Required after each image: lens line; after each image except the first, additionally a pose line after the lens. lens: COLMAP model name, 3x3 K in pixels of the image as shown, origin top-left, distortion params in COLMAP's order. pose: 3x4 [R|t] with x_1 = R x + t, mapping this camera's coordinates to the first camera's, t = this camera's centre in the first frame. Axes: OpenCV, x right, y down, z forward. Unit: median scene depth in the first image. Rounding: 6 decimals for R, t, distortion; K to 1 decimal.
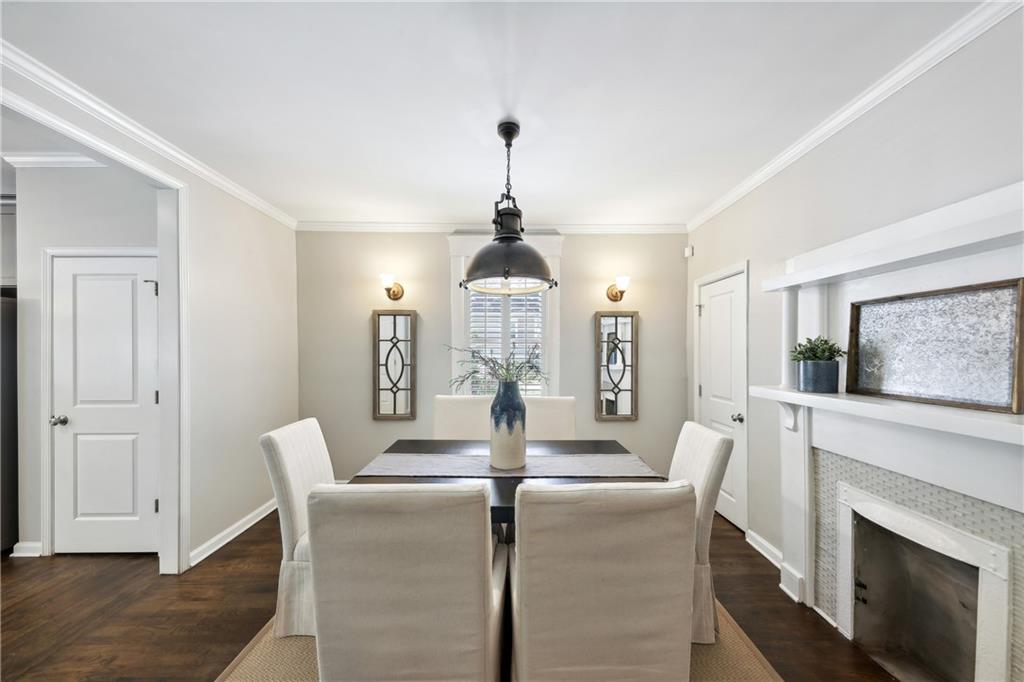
lens RADIAL K [[348.5, 0, 513.7], [0, 348.5, 348.9], [0, 0, 1]] dist [0.007215, -0.000935]
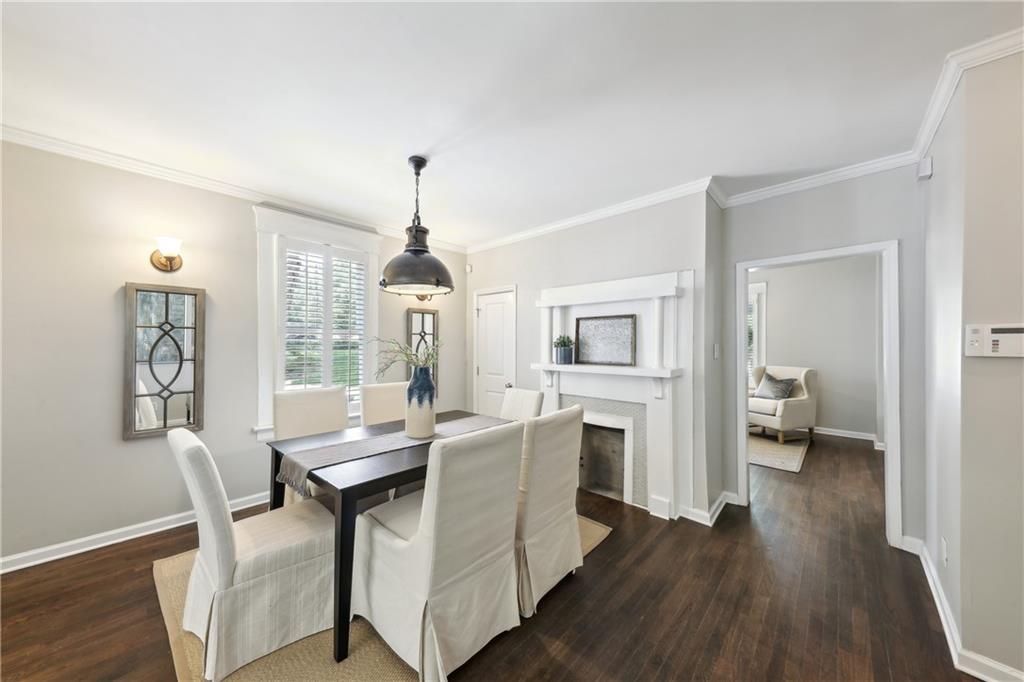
lens RADIAL K [[348.5, 0, 509.8], [0, 348.5, 339.1], [0, 0, 1]] dist [0.007215, -0.000935]
pose [[0.683651, 0.007302, 0.729773, -0.685869], [-0.005787, 0.999973, -0.004584, -0.000452], [-0.729787, -0.001090, 0.683674, -0.066130]]
